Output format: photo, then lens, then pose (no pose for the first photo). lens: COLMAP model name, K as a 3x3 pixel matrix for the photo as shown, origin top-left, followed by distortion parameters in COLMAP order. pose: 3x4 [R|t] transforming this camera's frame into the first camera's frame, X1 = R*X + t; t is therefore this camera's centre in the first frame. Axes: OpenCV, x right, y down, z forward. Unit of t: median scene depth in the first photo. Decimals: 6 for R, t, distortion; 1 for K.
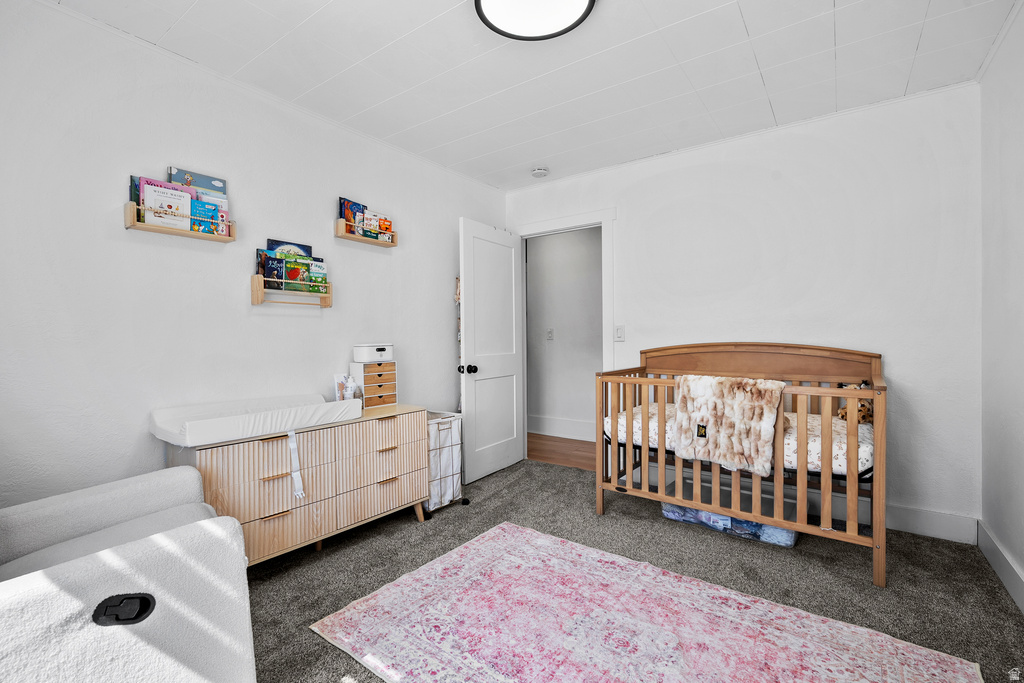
lens RADIAL K [[461.2, 0, 512.0], [0, 461.2, 341.5], [0, 0, 1]] dist [-0.001264, -0.000146]
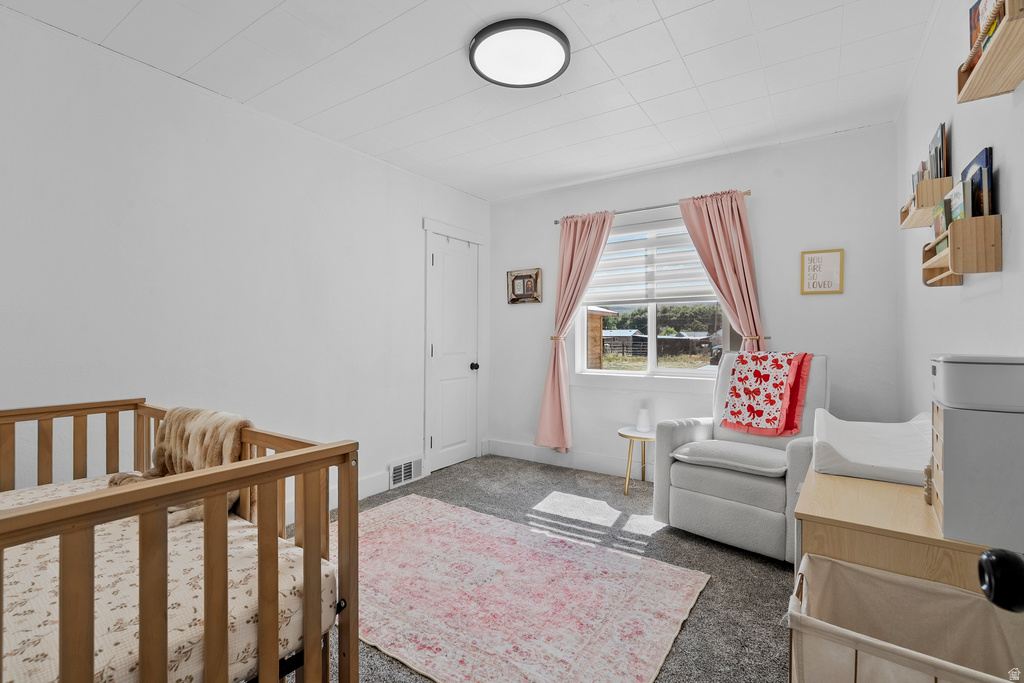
lens RADIAL K [[461.2, 0, 512.0], [0, 461.2, 341.5], [0, 0, 1]] dist [-0.001264, -0.000146]
pose [[-0.999383, 0.004011, -0.034883, 0.112174], [0.003582, 0.999917, 0.012342, -0.017883], [0.034930, 0.012210, -0.999315, 1.977104]]
